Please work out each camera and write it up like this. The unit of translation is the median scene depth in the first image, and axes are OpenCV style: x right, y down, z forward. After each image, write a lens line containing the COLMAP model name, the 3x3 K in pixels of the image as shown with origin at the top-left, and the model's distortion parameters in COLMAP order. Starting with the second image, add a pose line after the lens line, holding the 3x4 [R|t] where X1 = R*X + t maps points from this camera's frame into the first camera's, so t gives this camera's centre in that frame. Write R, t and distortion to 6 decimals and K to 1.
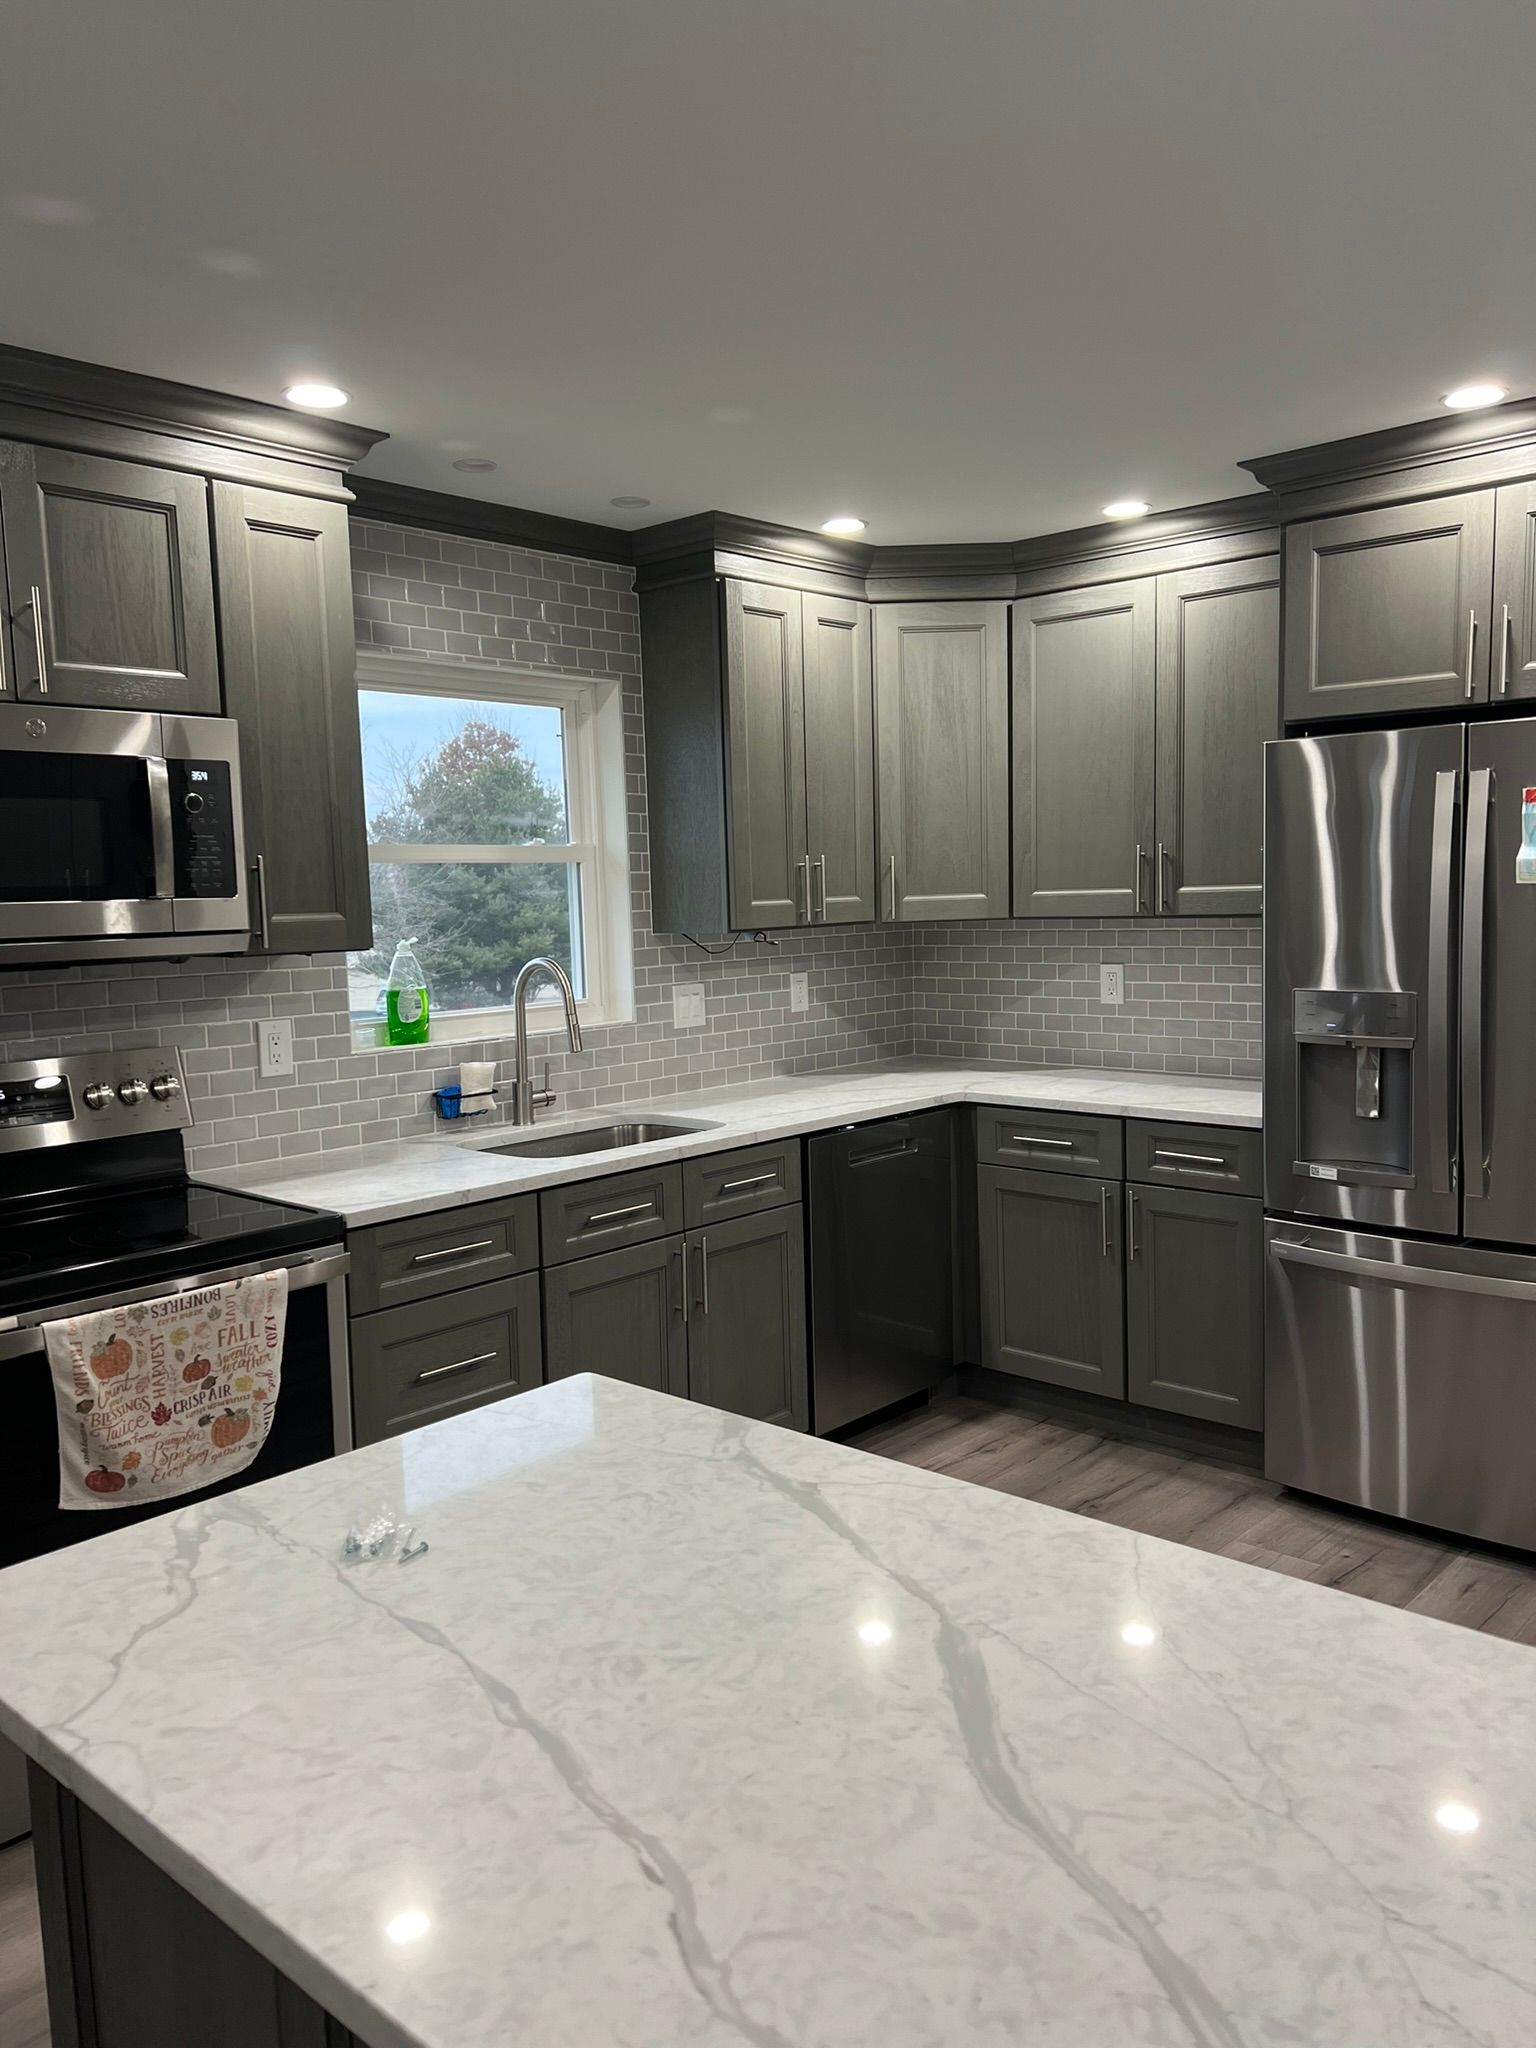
lens RADIAL K [[1540.9, 0, 762.9], [0, 1540.9, 1042.5], [0, 0, 1]] dist [0.046022, -0.056206]
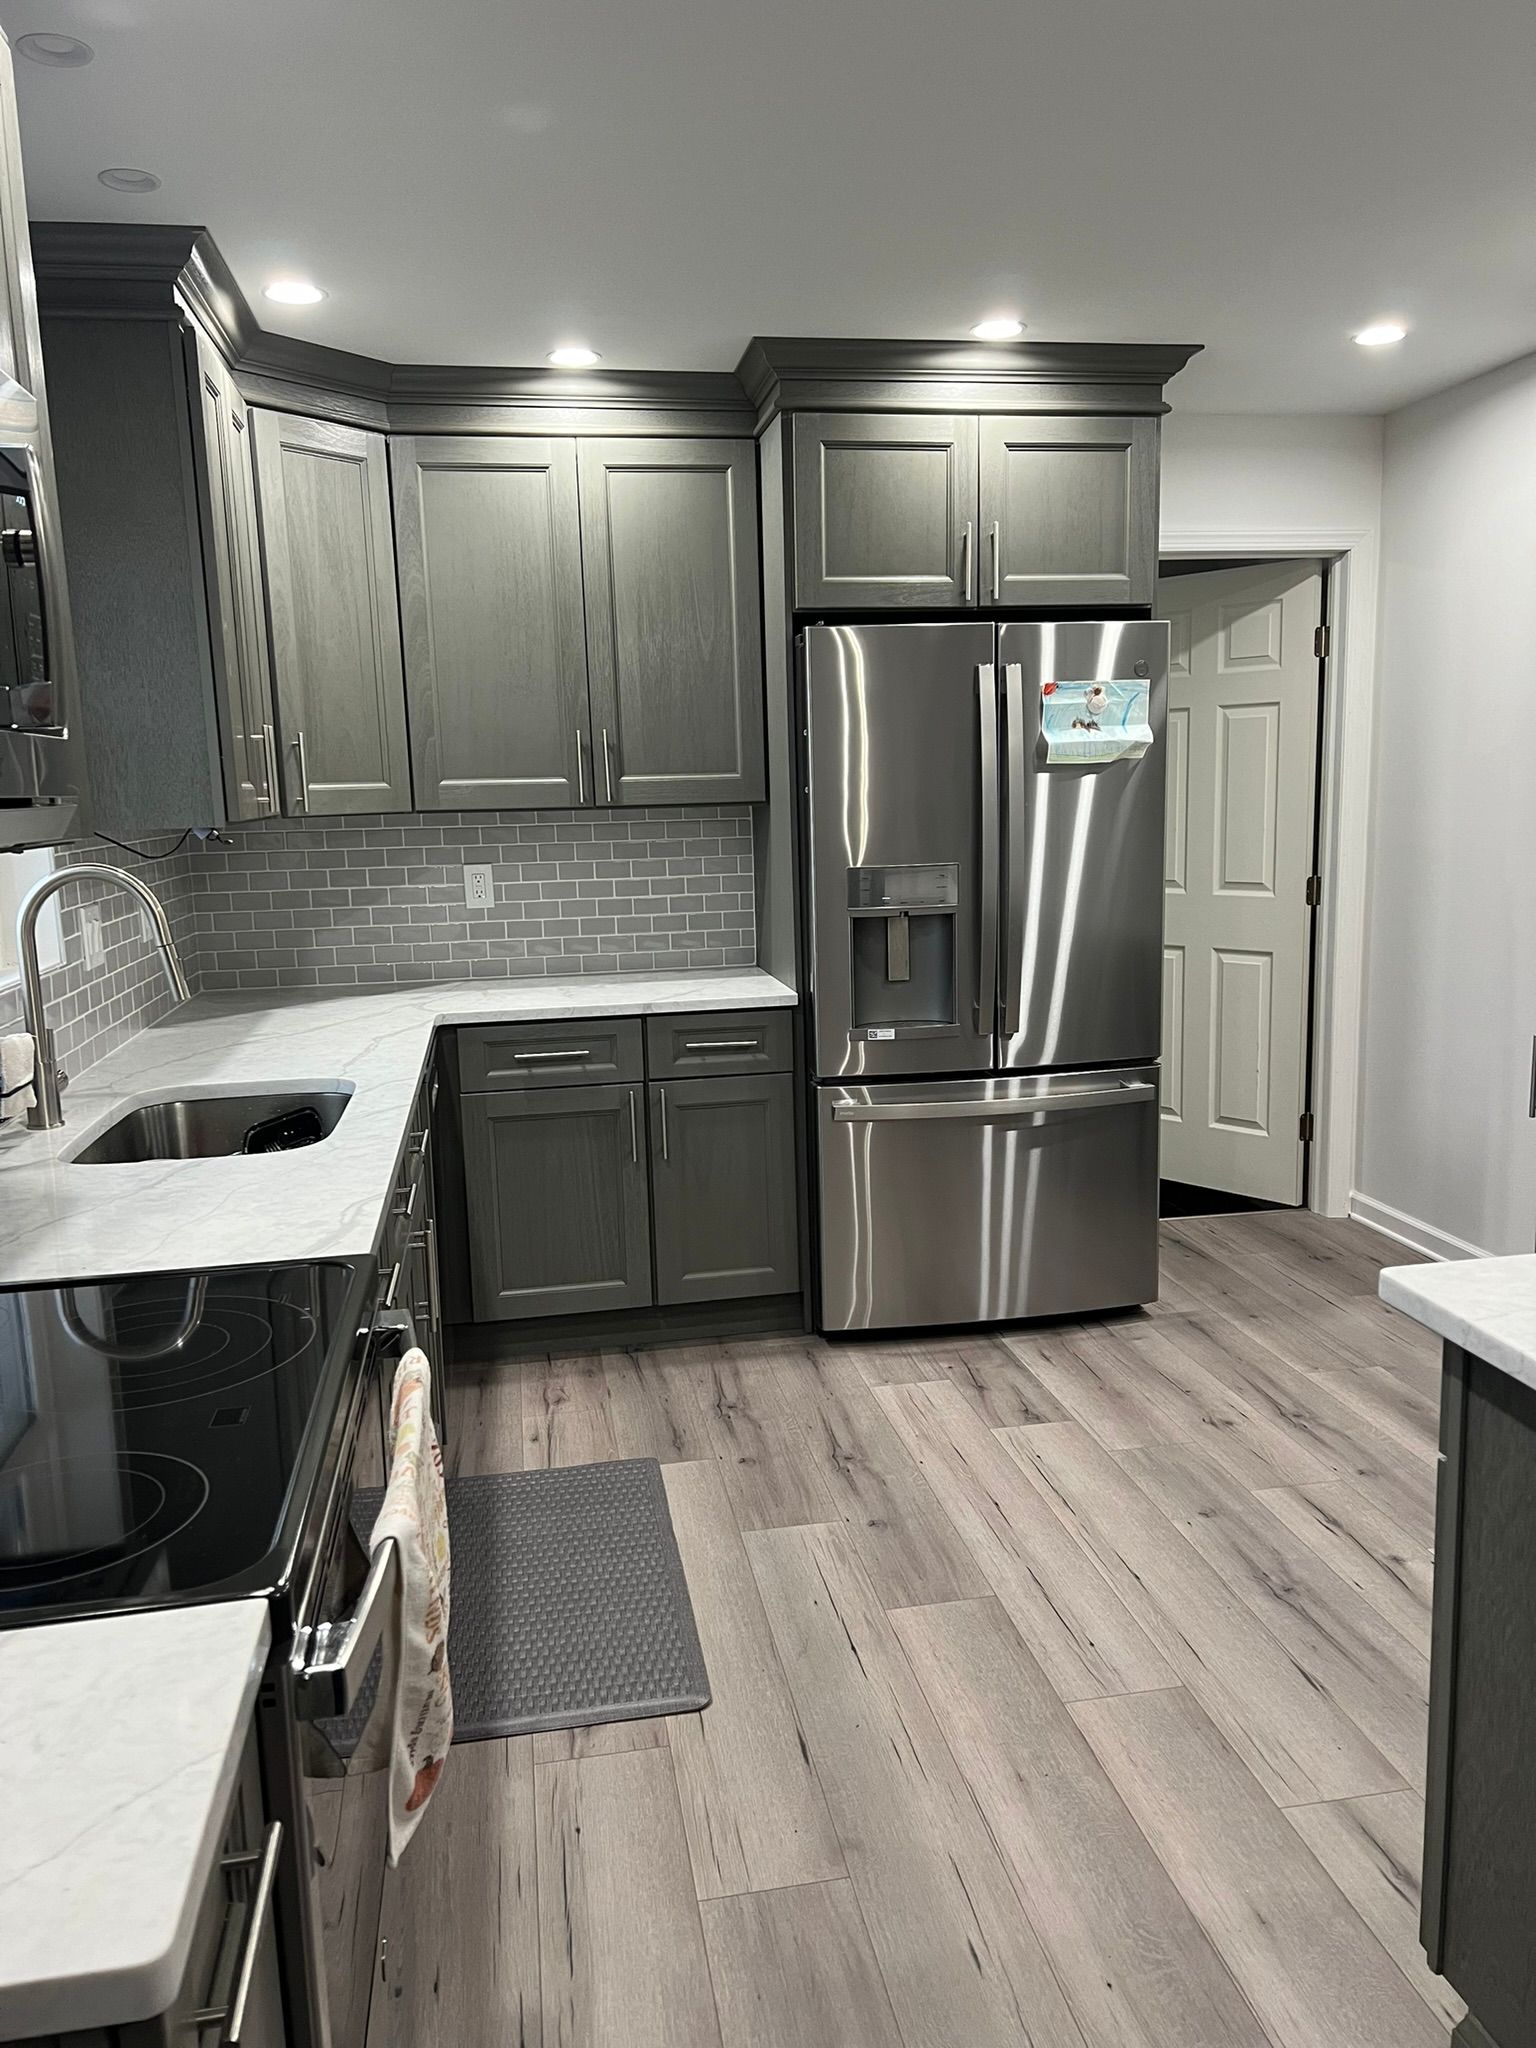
lens RADIAL K [[1464.6, 0, 769.8], [0, 1464.6, 1049.6], [0, 0, 1]] dist [0.077536, -0.205884]
pose [[0.598108, -0.129183, 0.790935, -0.425946], [0.091970, 0.991467, 0.092387, -0.007084], [-0.796121, 0.017485, 0.604885, 0.374337]]
